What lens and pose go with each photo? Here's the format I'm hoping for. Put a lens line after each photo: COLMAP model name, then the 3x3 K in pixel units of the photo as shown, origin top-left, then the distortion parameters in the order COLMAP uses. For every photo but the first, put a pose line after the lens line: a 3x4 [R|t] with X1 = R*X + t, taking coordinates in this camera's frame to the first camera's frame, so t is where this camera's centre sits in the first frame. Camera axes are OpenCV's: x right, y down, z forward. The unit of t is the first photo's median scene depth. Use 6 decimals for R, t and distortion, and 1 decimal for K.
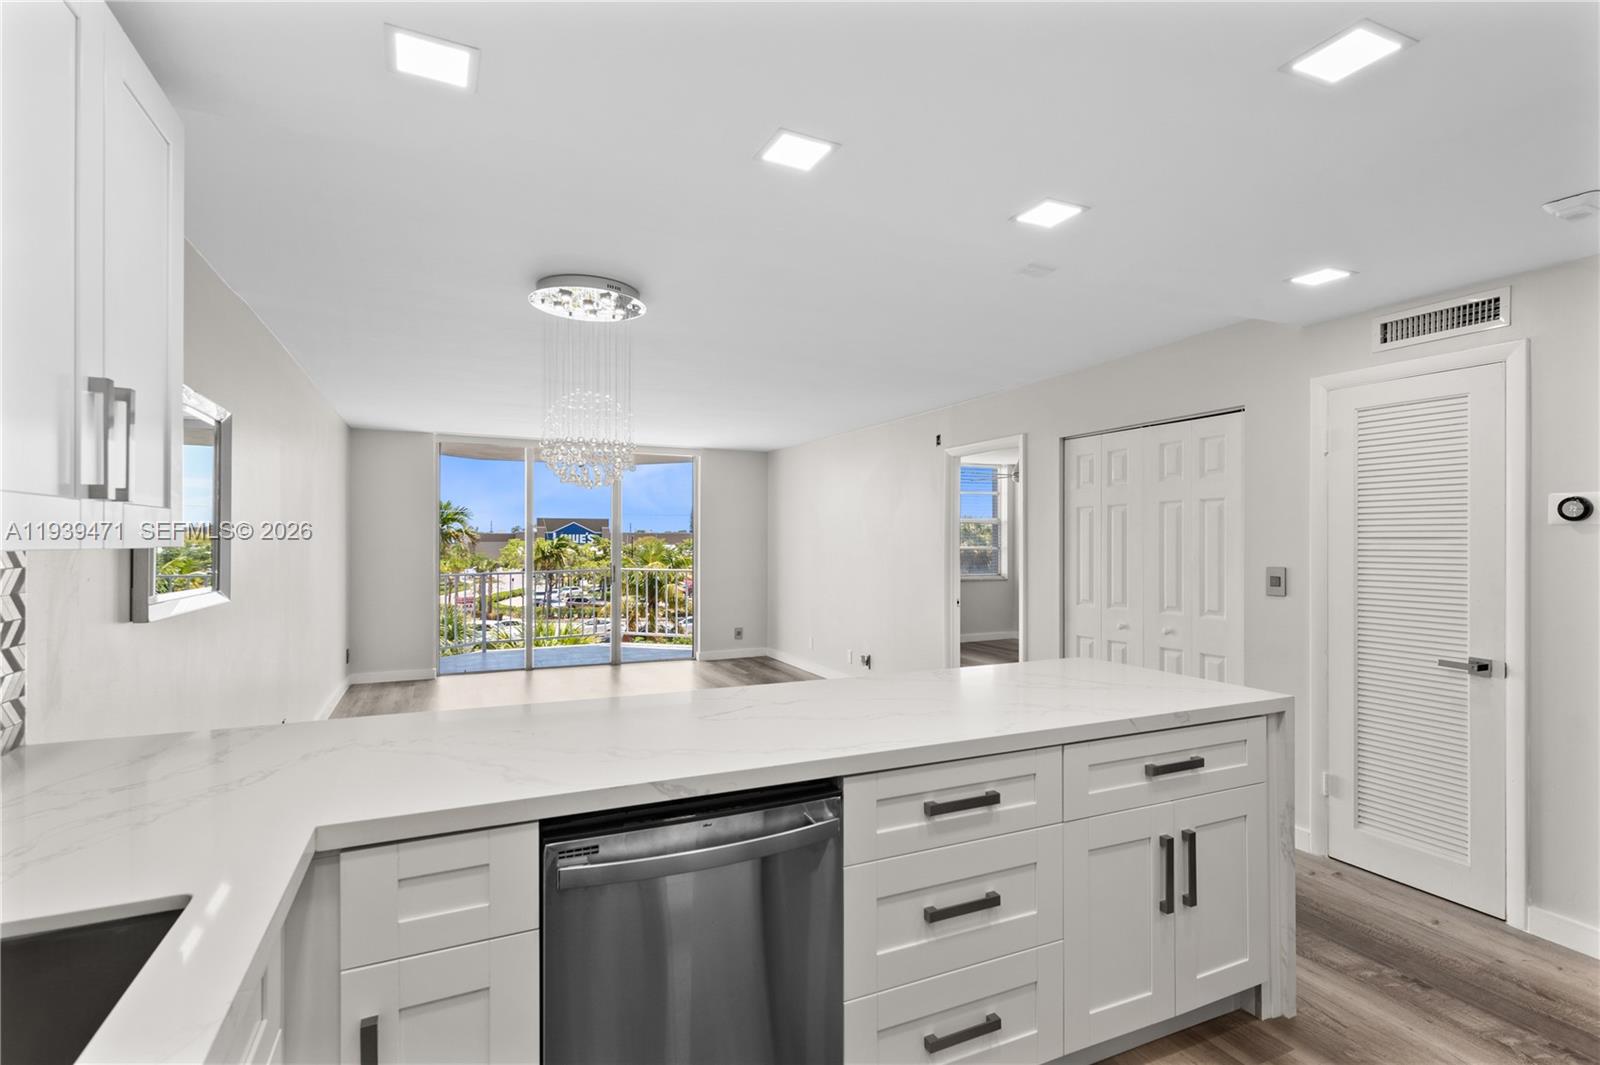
lens RADIAL K [[760.6, 0, 809.5], [0, 760.6, 537.5], [0, 0, 1]] dist [0.017244, -0.005511]
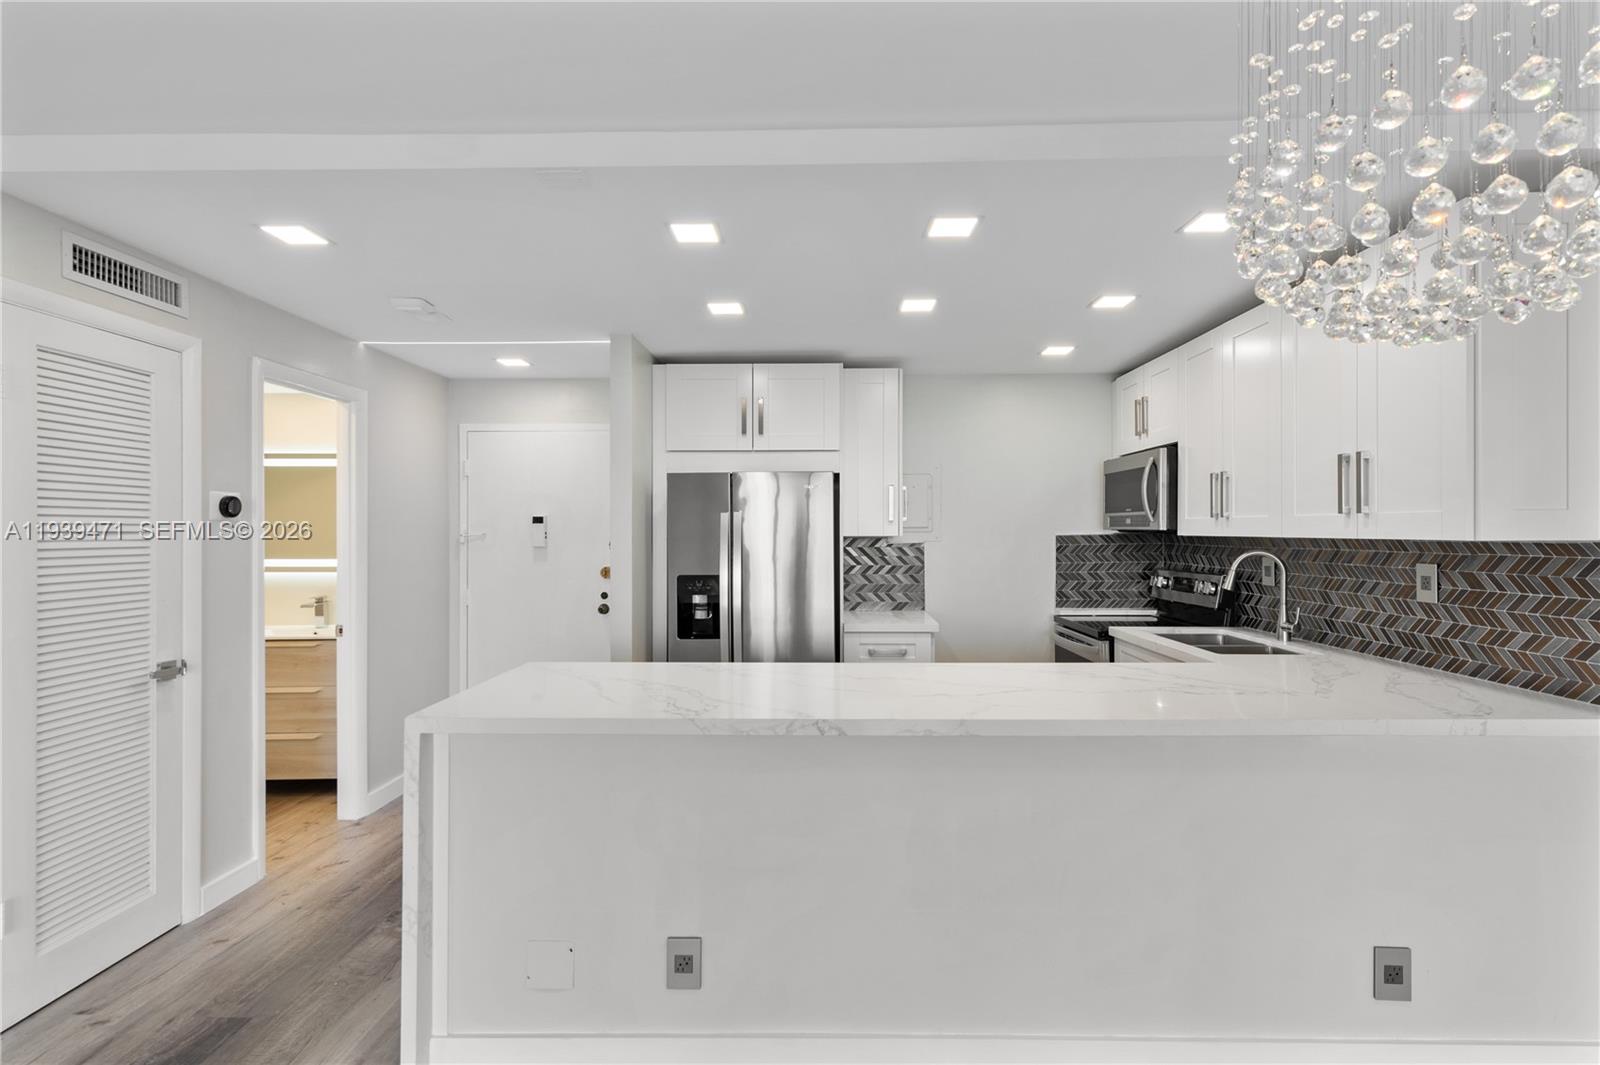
lens RADIAL K [[760.6, 0, 808.9], [0, 760.6, 534.5], [0, 0, 1]] dist [0.017244, -0.005511]
pose [[-0.893618, -0.000612, 0.448828, -0.096435], [0.000027, 0.999999, 0.001418, 0.000660], [-0.448828, 0.001279, -0.893617, 0.585855]]
